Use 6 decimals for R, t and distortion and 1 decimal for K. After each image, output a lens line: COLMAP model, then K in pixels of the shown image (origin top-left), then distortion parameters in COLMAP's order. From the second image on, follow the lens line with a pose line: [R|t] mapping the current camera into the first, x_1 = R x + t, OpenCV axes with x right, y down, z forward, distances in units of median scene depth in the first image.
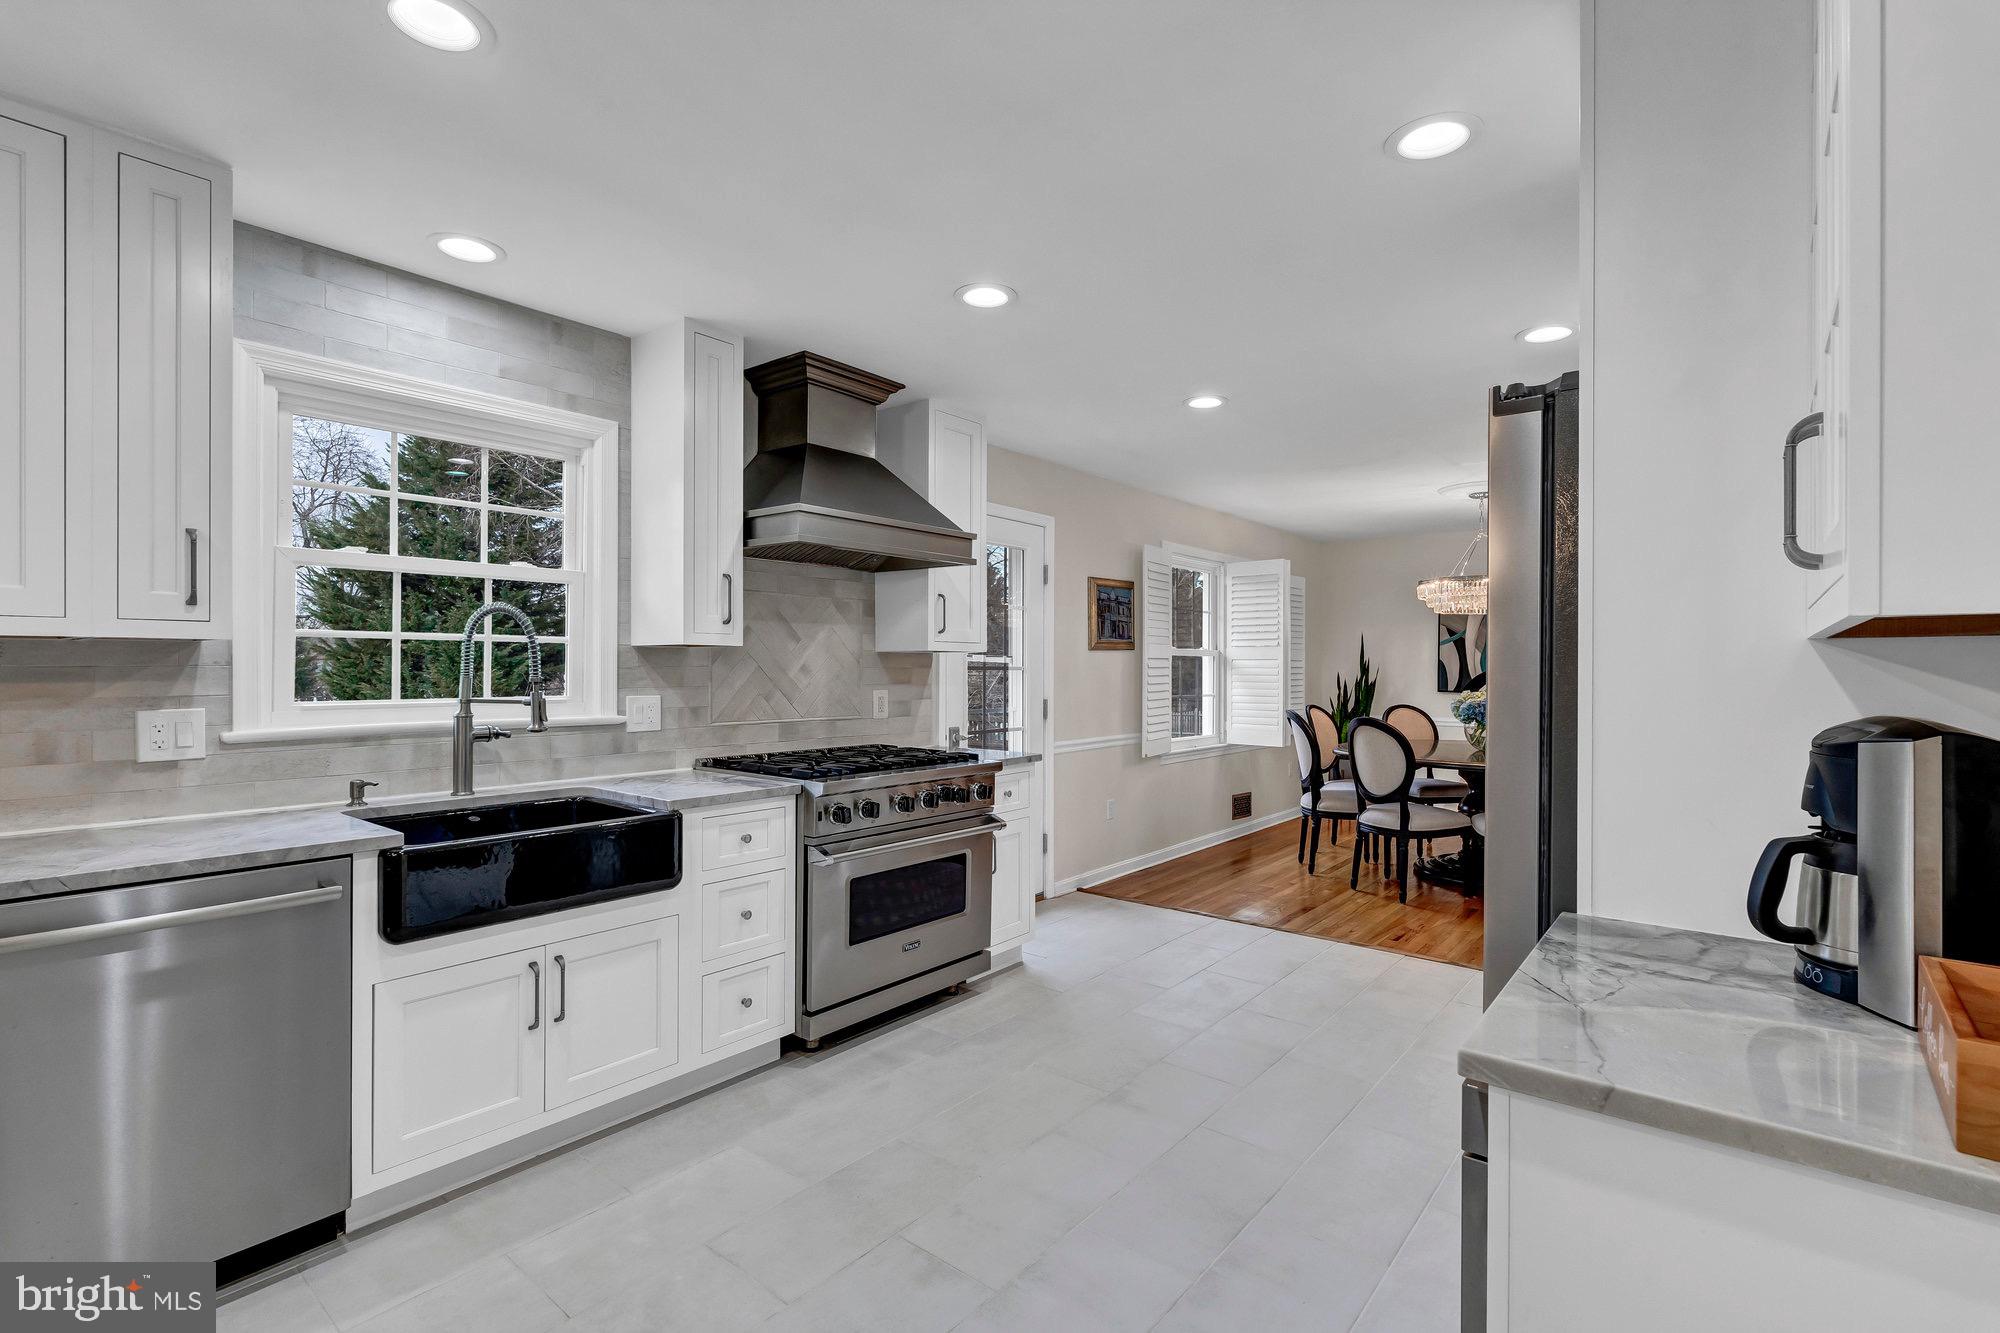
lens RADIAL K [[916.8, 0, 1007.9], [0, 916.8, 666.8], [0, 0, 1]] dist [-0.002372, -0.001114]
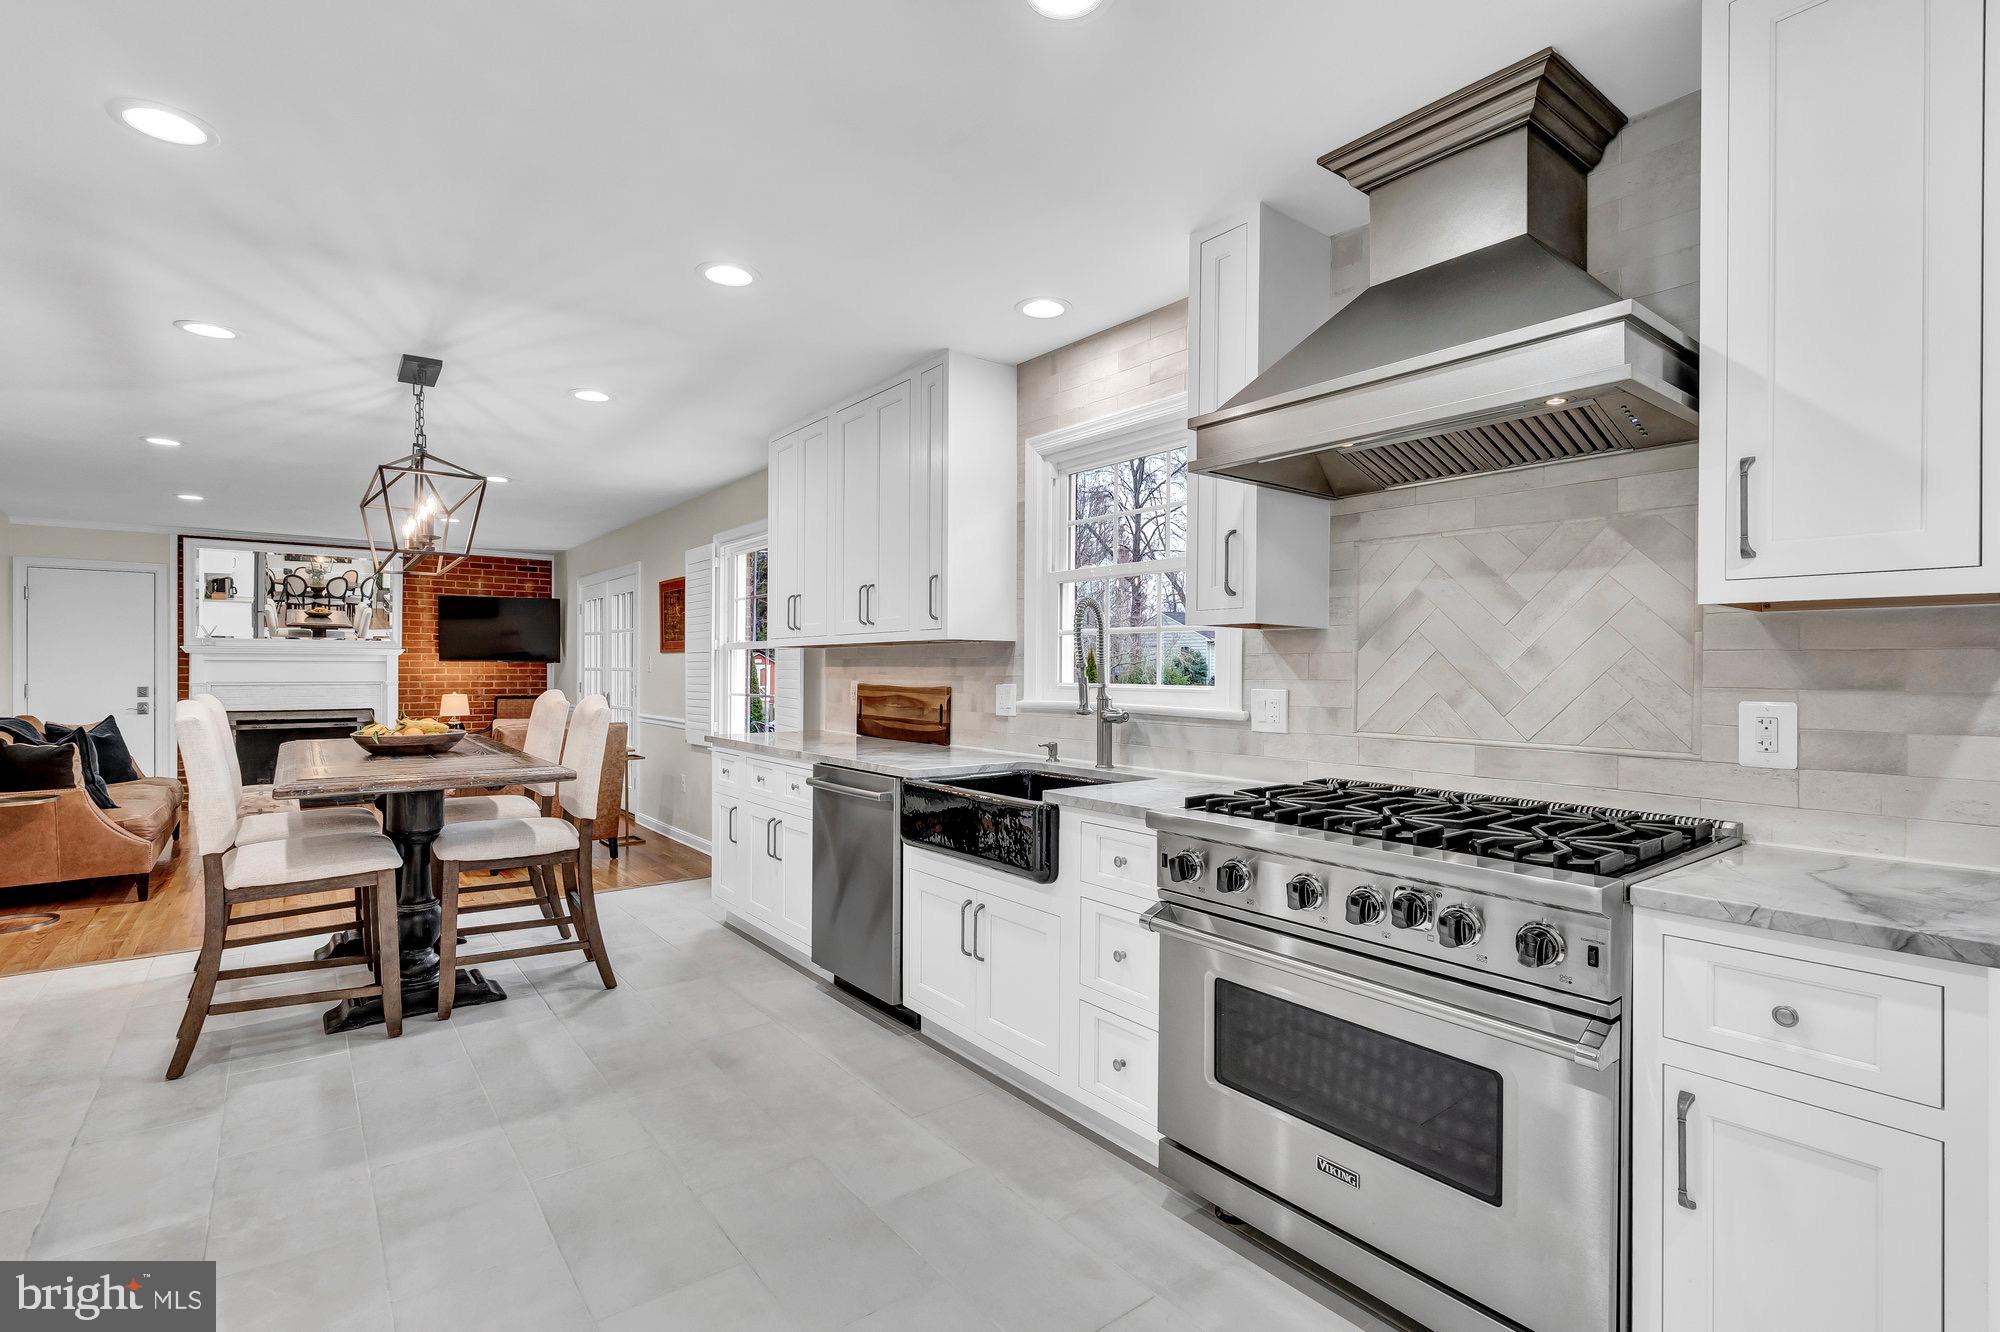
lens RADIAL K [[916.8, 0, 995.3], [0, 916.8, 671.9], [0, 0, 1]] dist [-0.002372, -0.001114]
pose [[-0.232583, -0.003381, -0.972571, 0.421421], [-0.006776, 0.999975, -0.001856, 0.017260], [0.972553, 0.006158, -0.232601, 0.856066]]
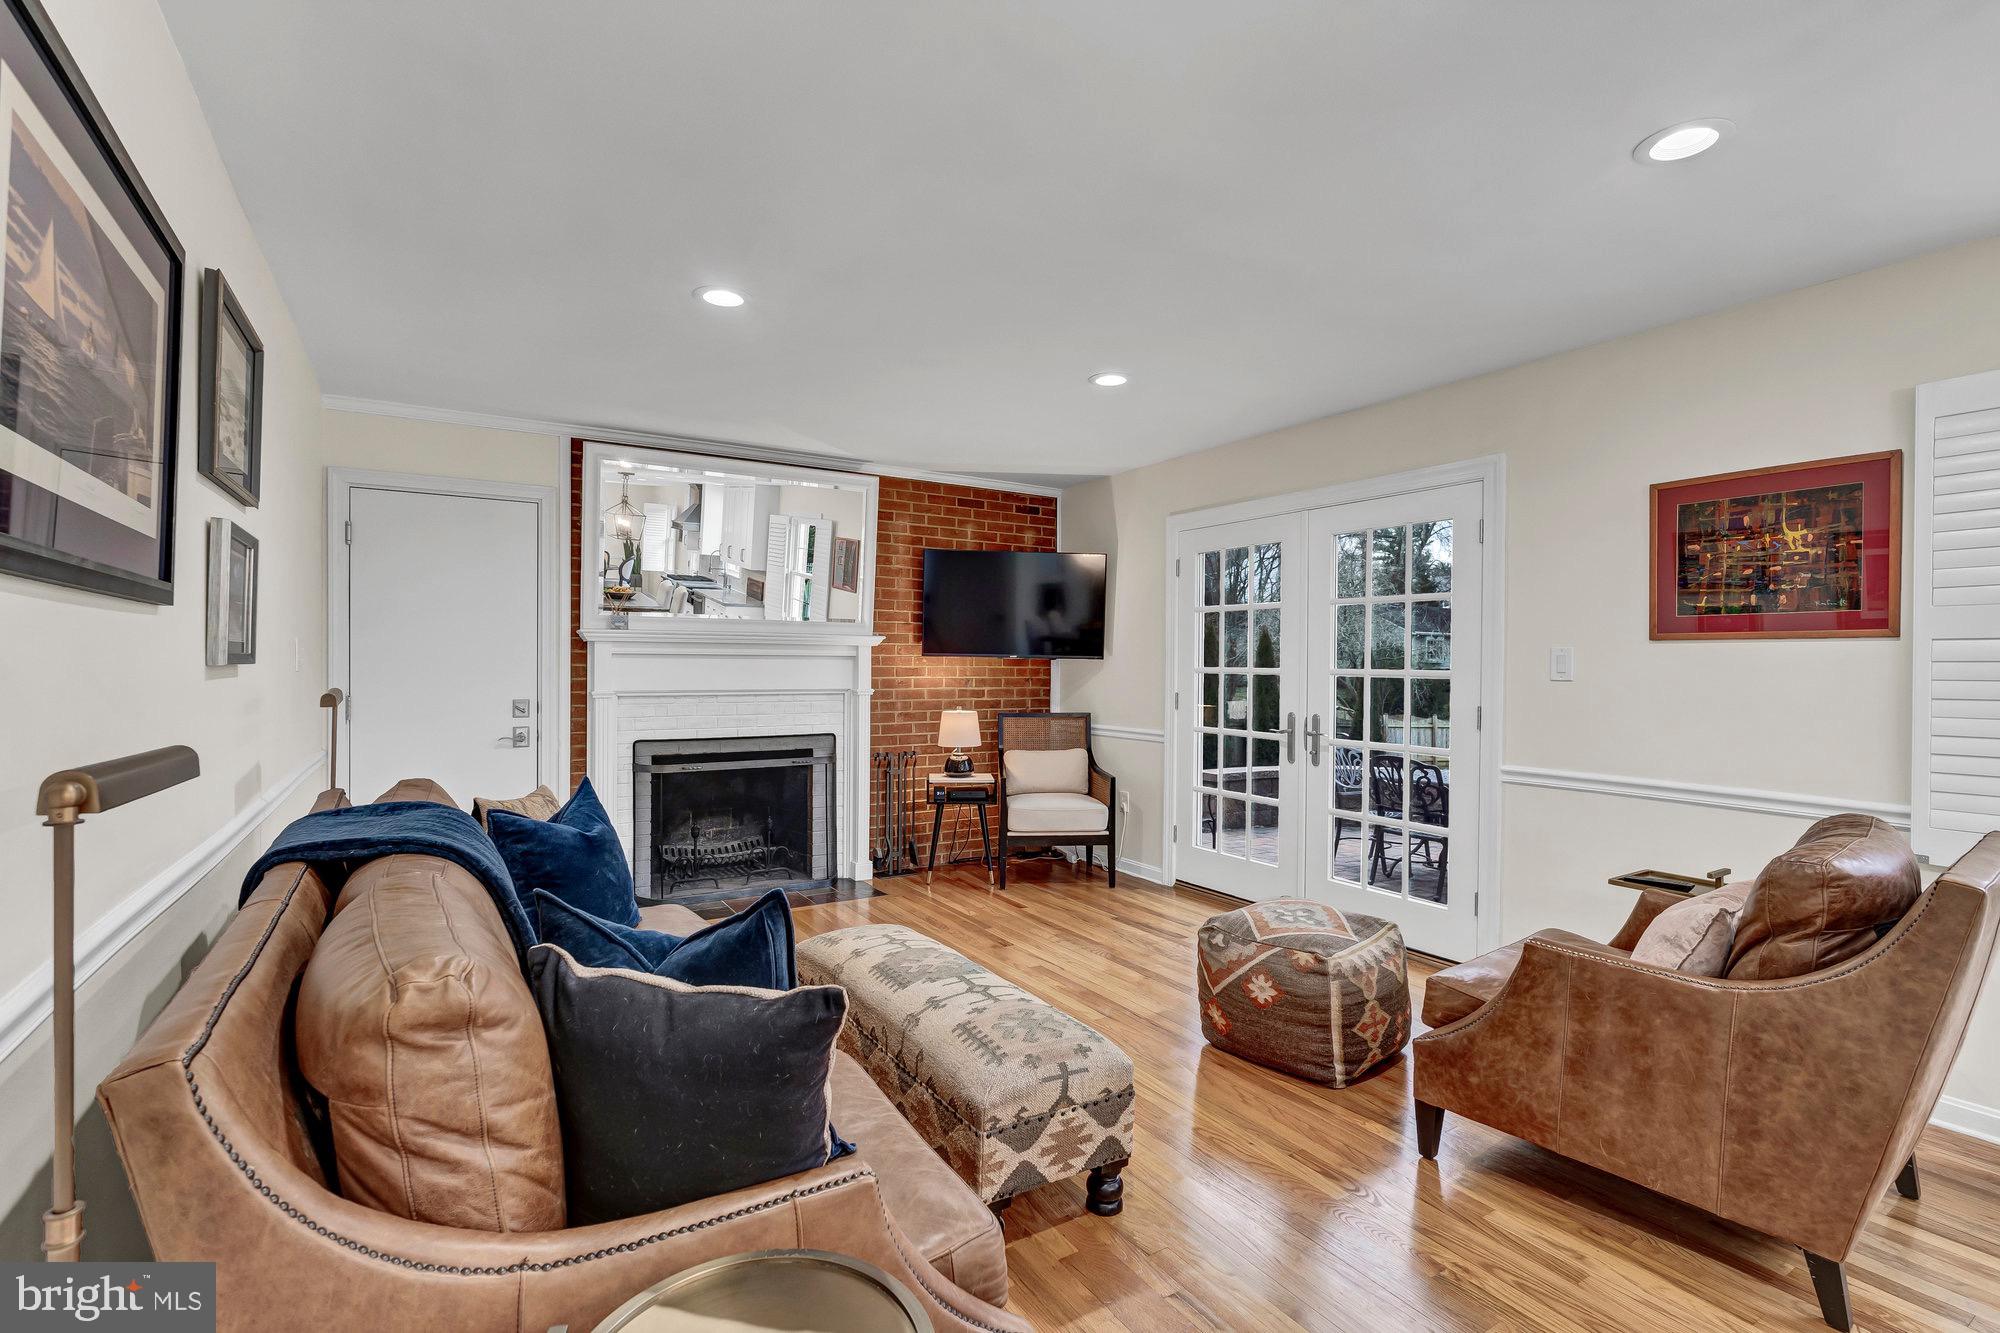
lens RADIAL K [[916.8, 0, 987.0], [0, 916.8, 661.9], [0, 0, 1]] dist [-0.002372, -0.001114]
pose [[-0.348618, -0.009384, -0.937218, -0.270114], [-0.010945, 0.999922, -0.005941, 0.011158], [0.937201, 0.008187, -0.348694, -0.593653]]
